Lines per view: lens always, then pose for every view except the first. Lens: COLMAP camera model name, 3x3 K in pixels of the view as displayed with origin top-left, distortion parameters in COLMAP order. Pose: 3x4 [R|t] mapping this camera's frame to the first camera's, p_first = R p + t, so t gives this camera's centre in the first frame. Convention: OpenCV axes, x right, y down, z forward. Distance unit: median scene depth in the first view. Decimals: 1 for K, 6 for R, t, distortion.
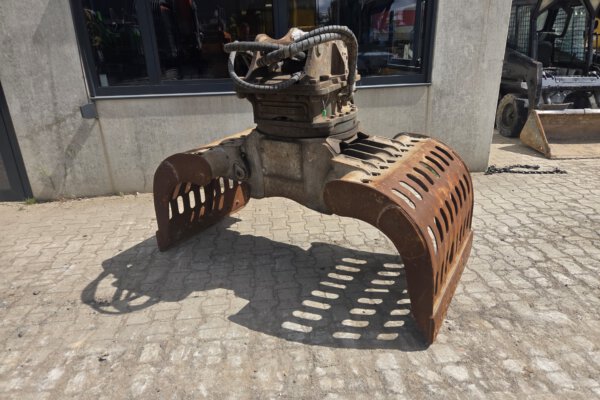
lens RADIAL K [[423.5, 0, 300.0], [0, 423.5, 200.0], [0, 0, 1]] dist [-0.013863, -0.002985]
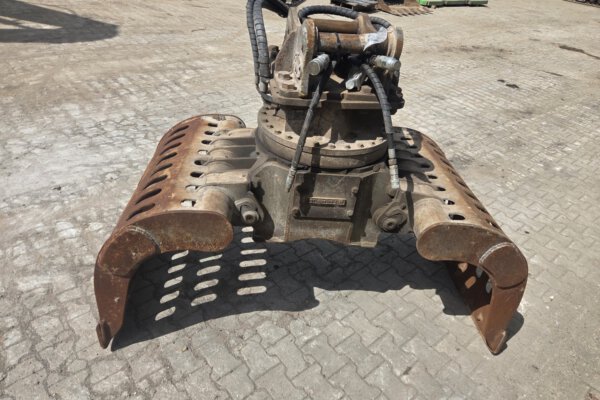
lens RADIAL K [[423.5, 0, 300.0], [0, 423.5, 200.0], [0, 0, 1]] dist [-0.013863, -0.002985]
pose [[-0.839634, 0.244481, -0.485019, 0.461241], [-0.268747, 0.589005, 0.762134, -0.696895], [0.472006, 0.770261, -0.428846, 1.433811]]
